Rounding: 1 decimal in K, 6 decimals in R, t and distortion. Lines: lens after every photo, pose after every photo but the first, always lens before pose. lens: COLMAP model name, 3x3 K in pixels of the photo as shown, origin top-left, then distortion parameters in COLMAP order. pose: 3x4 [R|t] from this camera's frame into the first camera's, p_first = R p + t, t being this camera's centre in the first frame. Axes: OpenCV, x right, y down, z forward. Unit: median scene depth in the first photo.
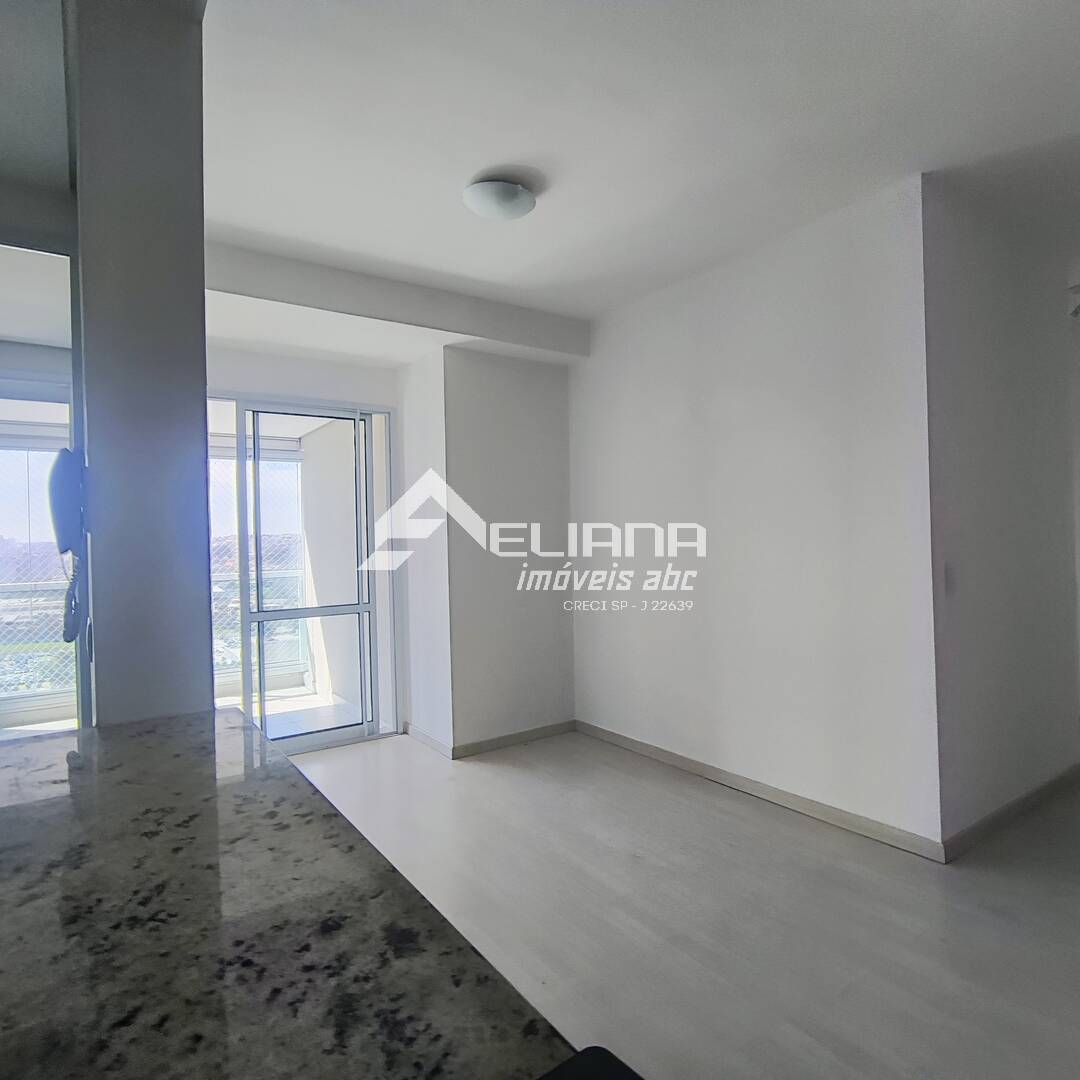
lens RADIAL K [[670.9, 0, 539.0], [0, 670.9, 536.6], [0, 0, 1]] dist [-0.010195, 0.000539]
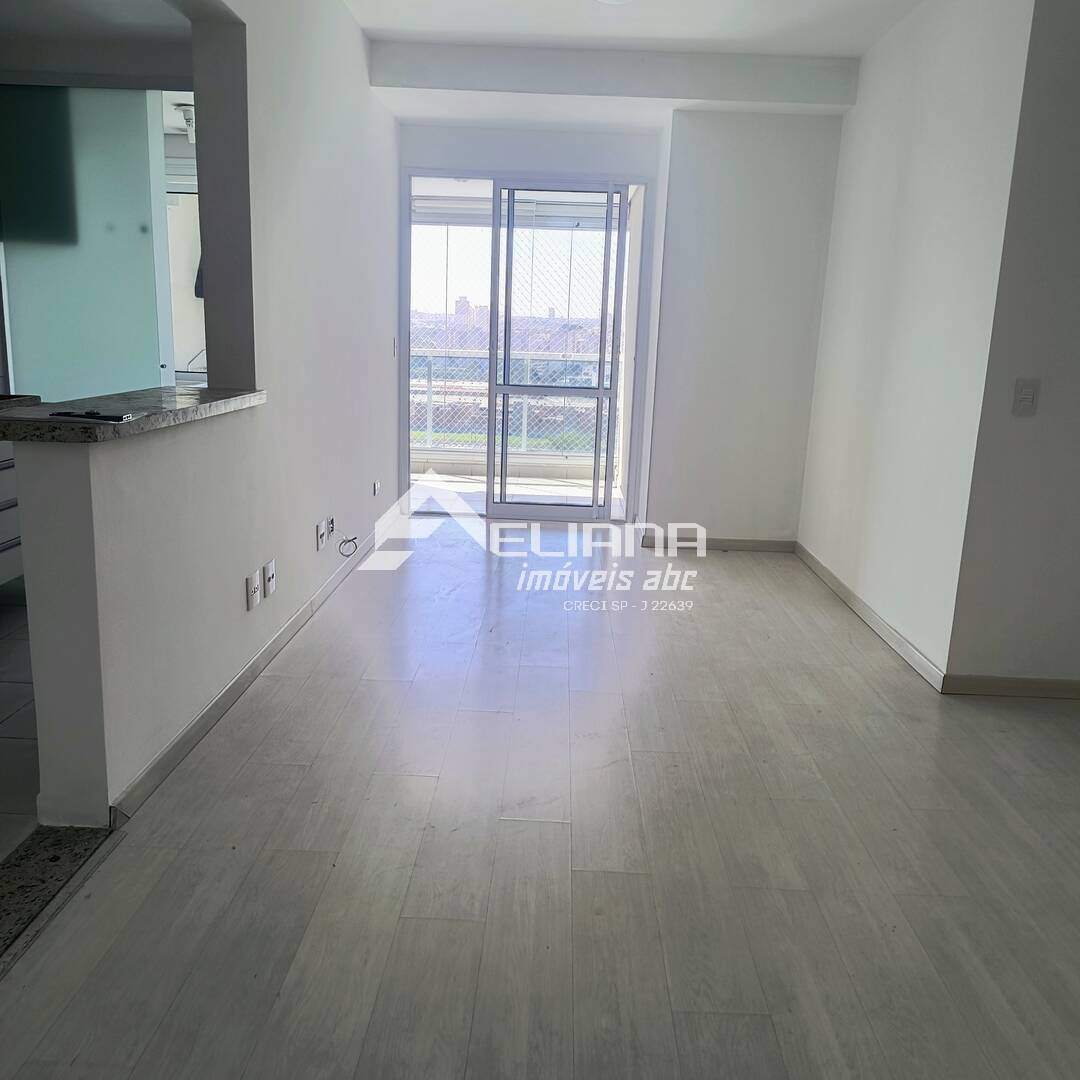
lens RADIAL K [[970.7, 0, 542.6], [0, 970.7, 558.9], [0, 0, 1]] dist [0.015736, -0.024766]
pose [[0.809099, 0.192634, -0.555203, 0.529916], [-0.058120, 0.966348, 0.250588, -0.011923], [0.584791, -0.170482, 0.793067, -0.247835]]
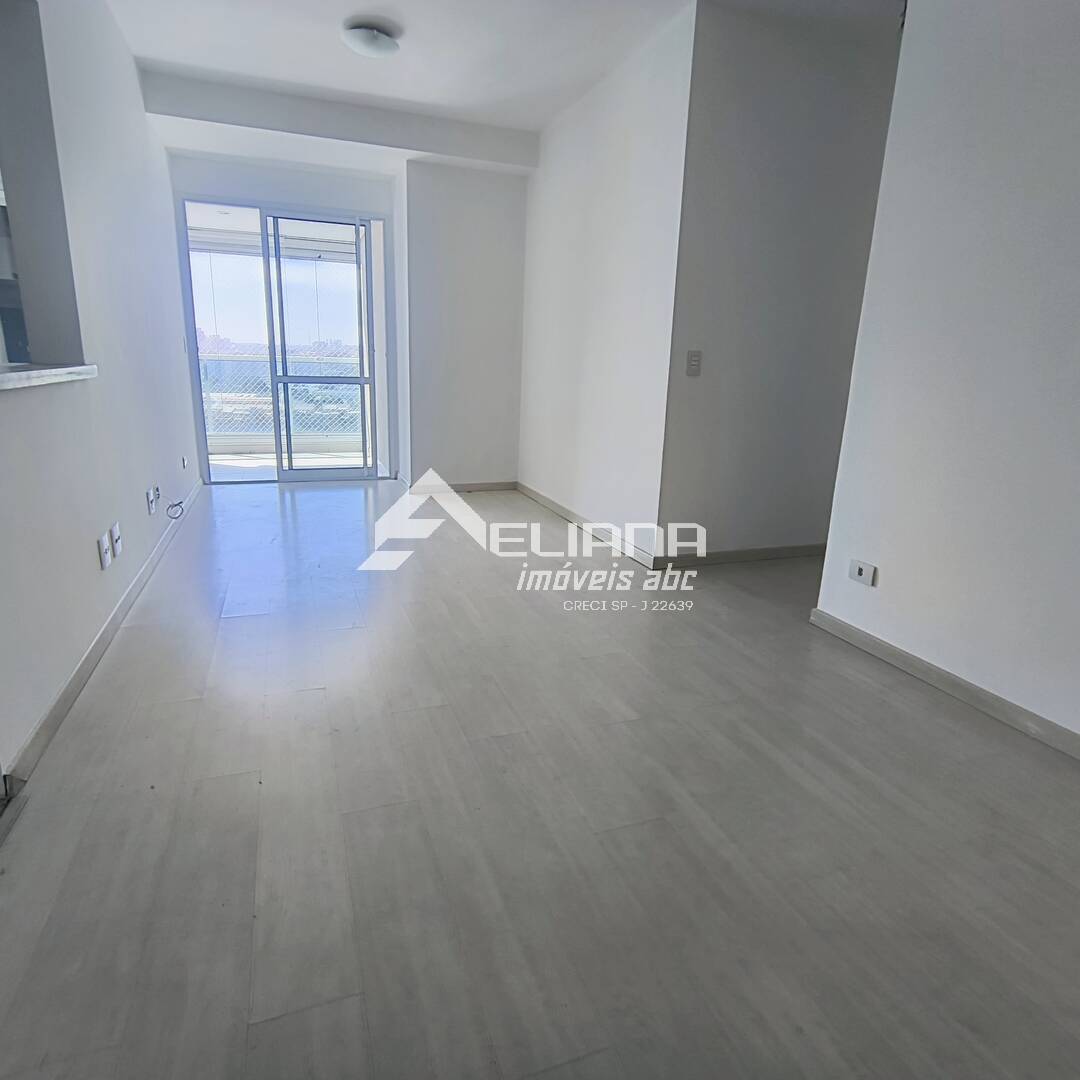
lens RADIAL K [[667.6, 0, 541.4], [0, 667.6, 535.7], [0, 0, 1]] dist [-0.003366, -0.000561]
pose [[0.967685, 0.120449, -0.221535, 0.409032], [-0.058958, 0.962265, 0.265651, 0.031673], [0.245172, -0.244005, 0.938271, -0.219346]]
